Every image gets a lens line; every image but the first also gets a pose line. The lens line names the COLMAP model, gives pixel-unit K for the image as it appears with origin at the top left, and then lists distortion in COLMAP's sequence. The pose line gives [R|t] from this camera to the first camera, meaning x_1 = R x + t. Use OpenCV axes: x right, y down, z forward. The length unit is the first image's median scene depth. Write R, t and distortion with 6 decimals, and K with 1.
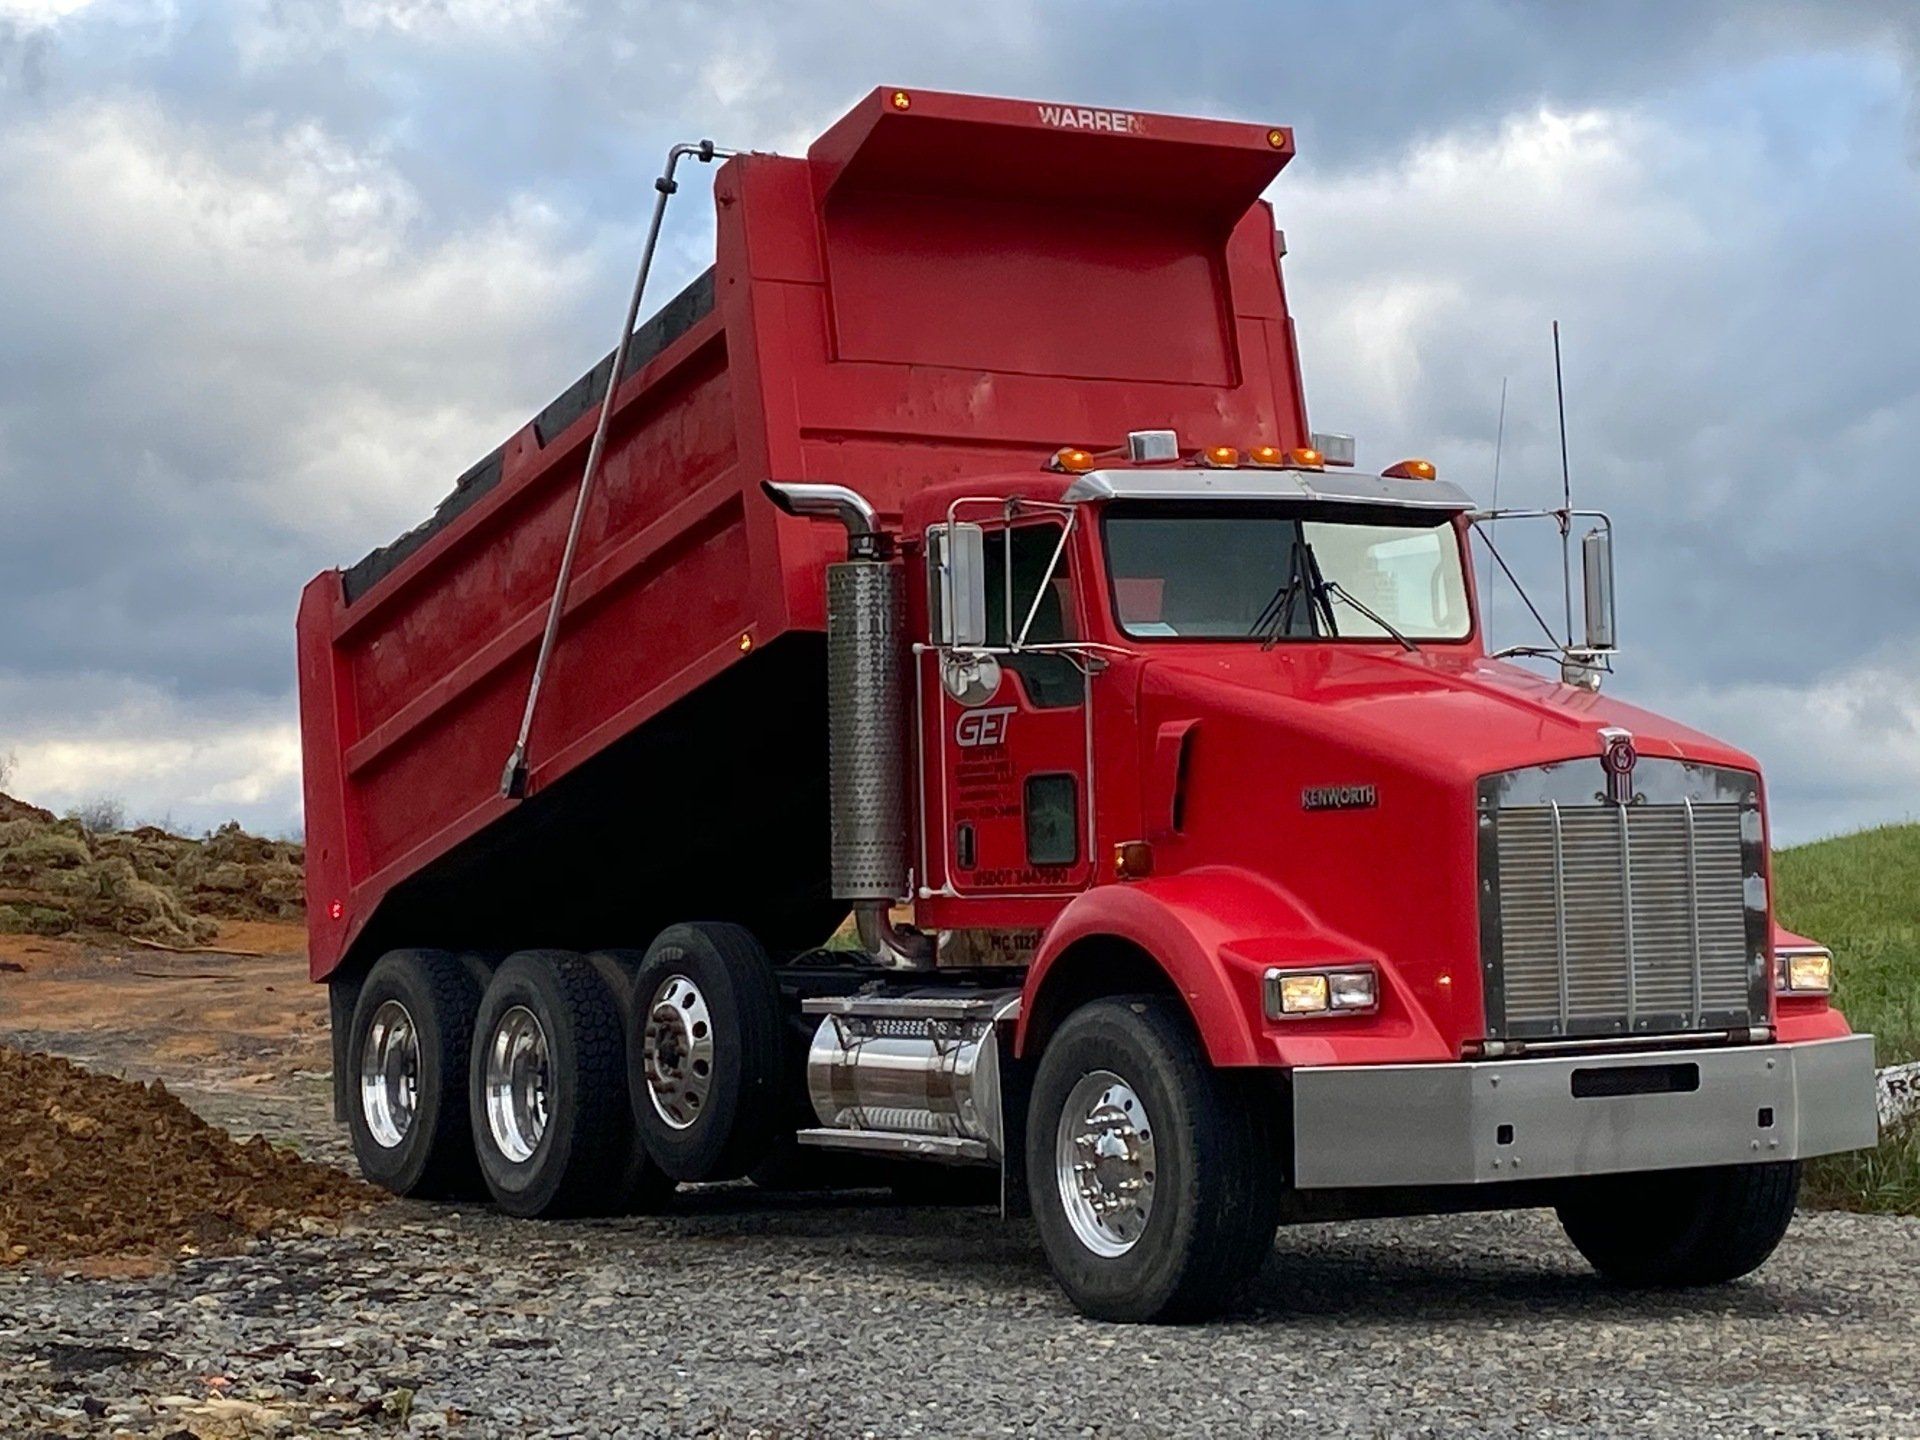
lens RADIAL K [[3654.2, 0, 957.9], [0, 3654.2, 676.7], [0, 0, 1]] dist [0.125813, -0.346720]
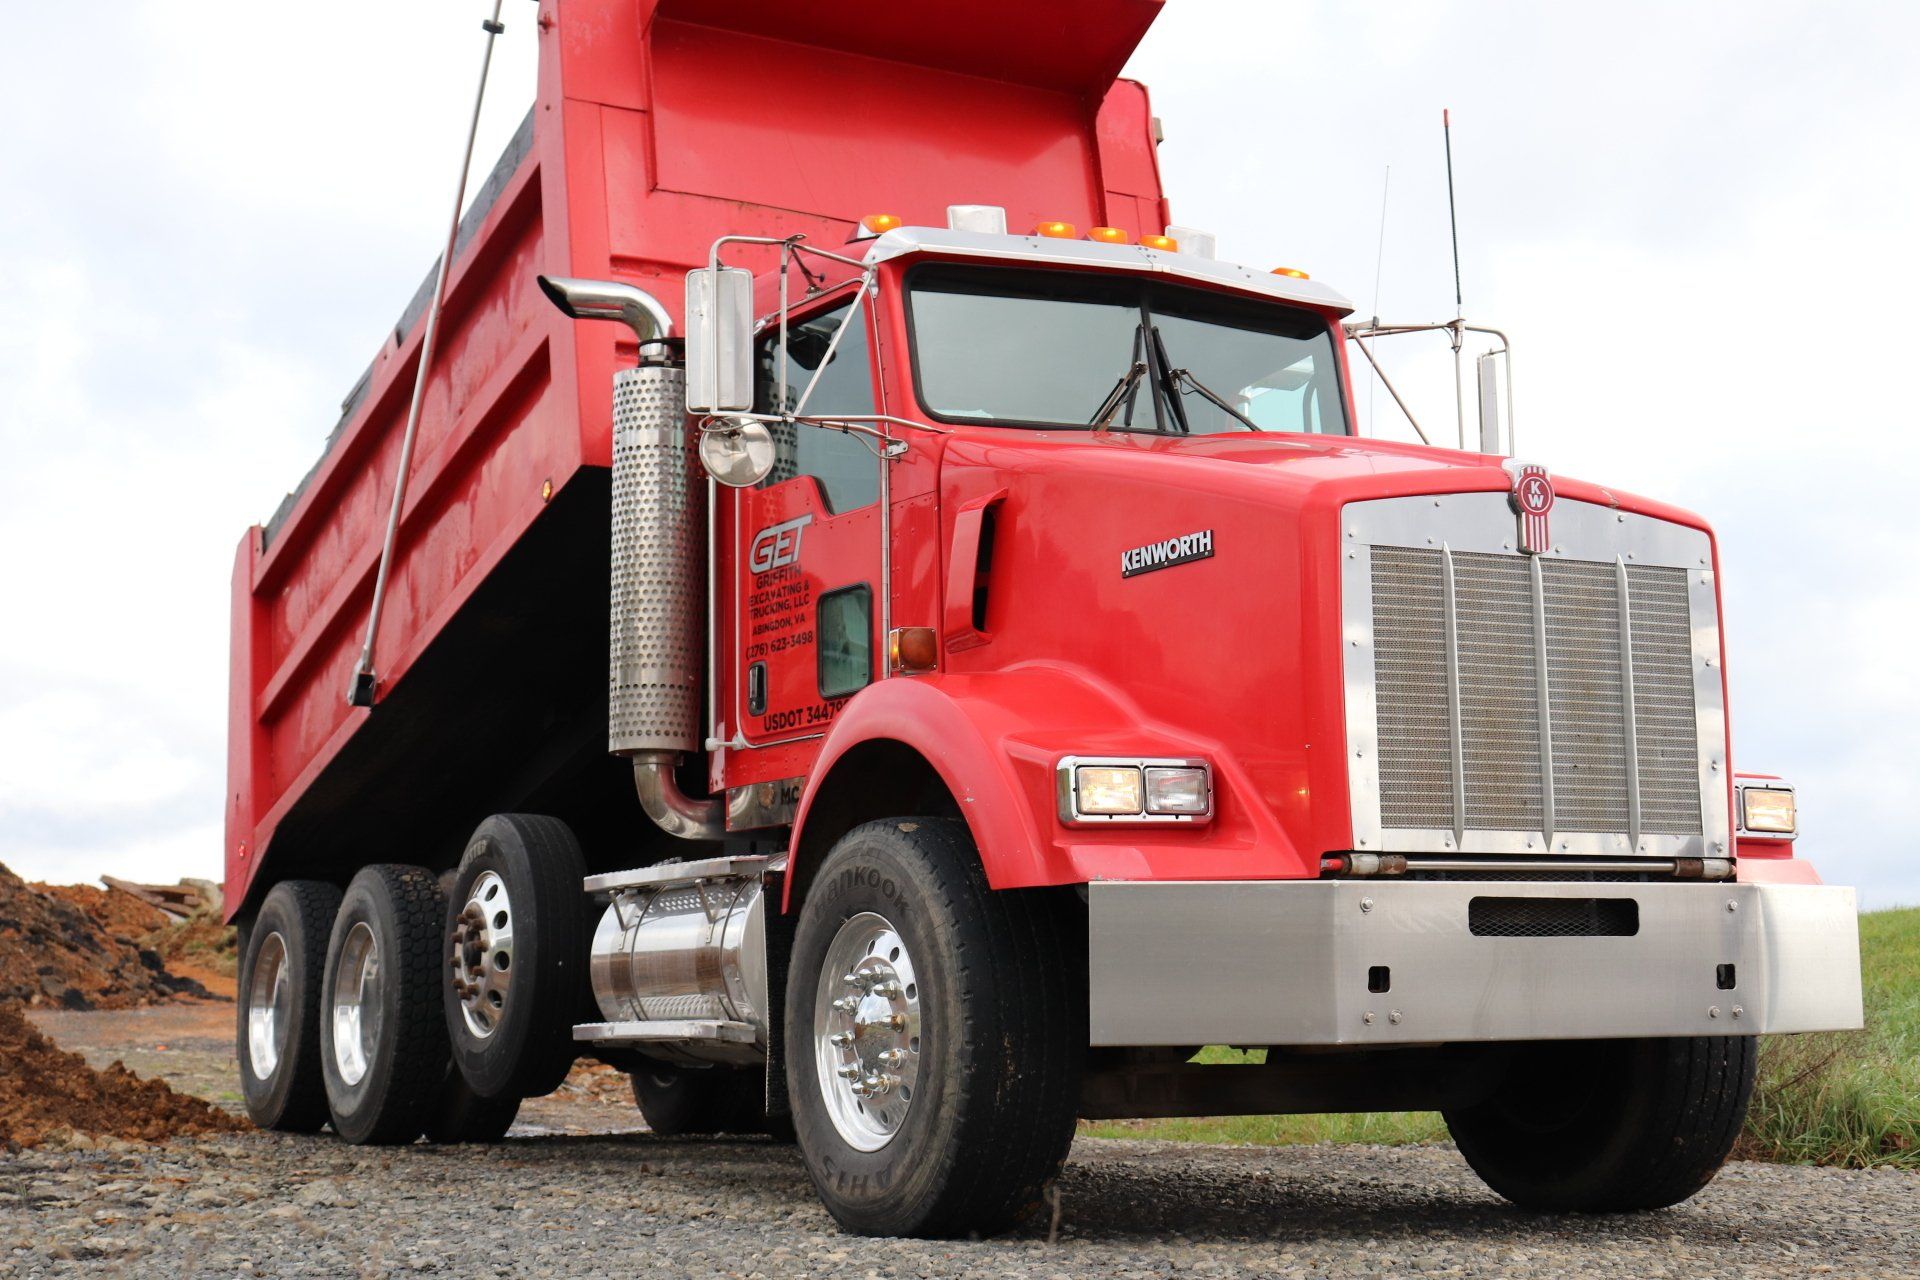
lens RADIAL K [[2409.8, 0, 958.5], [0, 2409.8, 700.9], [0, 0, 1]] dist [0.011460, 0.254581]
pose [[0.999281, 0.010027, -0.036554, 0.074993], [-0.012707, 0.997190, -0.073831, 0.096890], [0.035711, 0.074243, 0.996601, 0.467232]]
